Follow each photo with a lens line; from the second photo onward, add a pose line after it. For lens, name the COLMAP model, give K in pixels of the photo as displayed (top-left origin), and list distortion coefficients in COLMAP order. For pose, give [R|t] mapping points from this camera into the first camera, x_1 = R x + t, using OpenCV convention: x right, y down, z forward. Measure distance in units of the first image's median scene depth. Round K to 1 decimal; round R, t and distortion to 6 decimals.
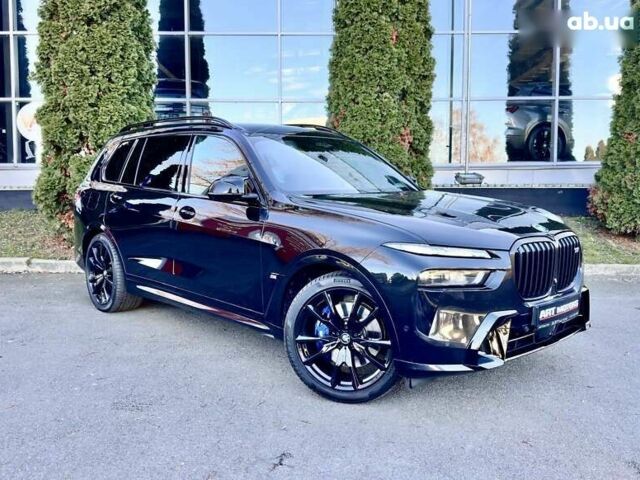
lens RADIAL K [[656.5, 0, 332.4], [0, 656.5, 237.0], [0, 0, 1]] dist [0.167853, -0.374039]
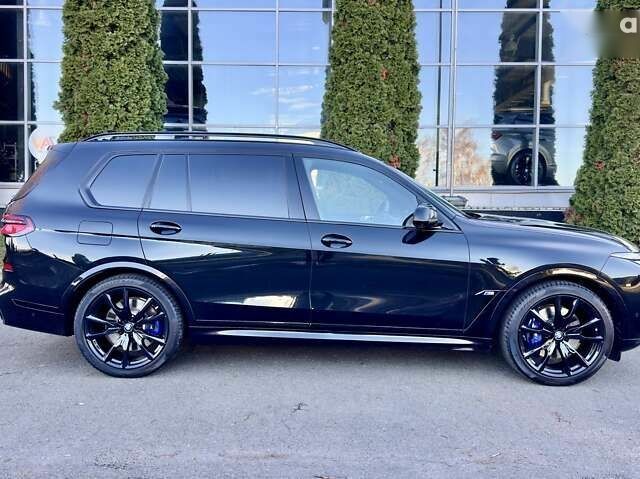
lens RADIAL K [[703.3, 0, 320.0], [0, 703.3, 239.5], [0, 0, 1]] dist [0.240383, -0.701028]
pose [[0.999951, 0.009383, 0.003013, -0.015228], [-0.009291, 0.999532, -0.029140, 0.011108], [-0.003285, 0.029110, 0.999571, -0.178093]]
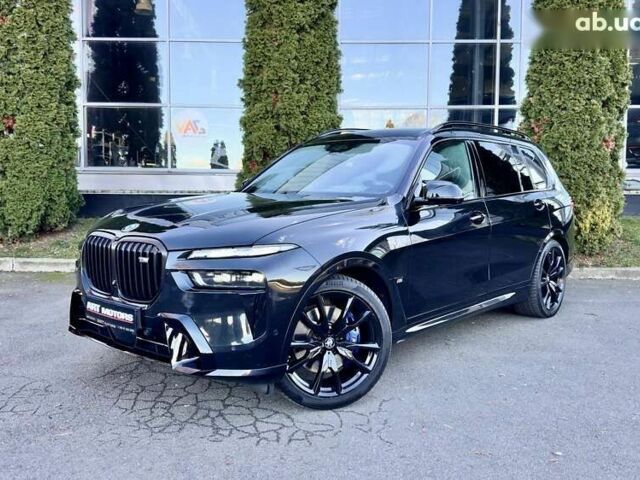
lens RADIAL K [[650.4, 0, 320.0], [0, 650.4, 240.0], [0, 0, 1]] dist [0.197674, -0.494086]
pose [[0.999958, 0.005554, 0.007258, -0.335368], [-0.005532, 0.999980, -0.002995, 0.001370], [-0.007274, 0.002955, 0.999969, -0.008513]]
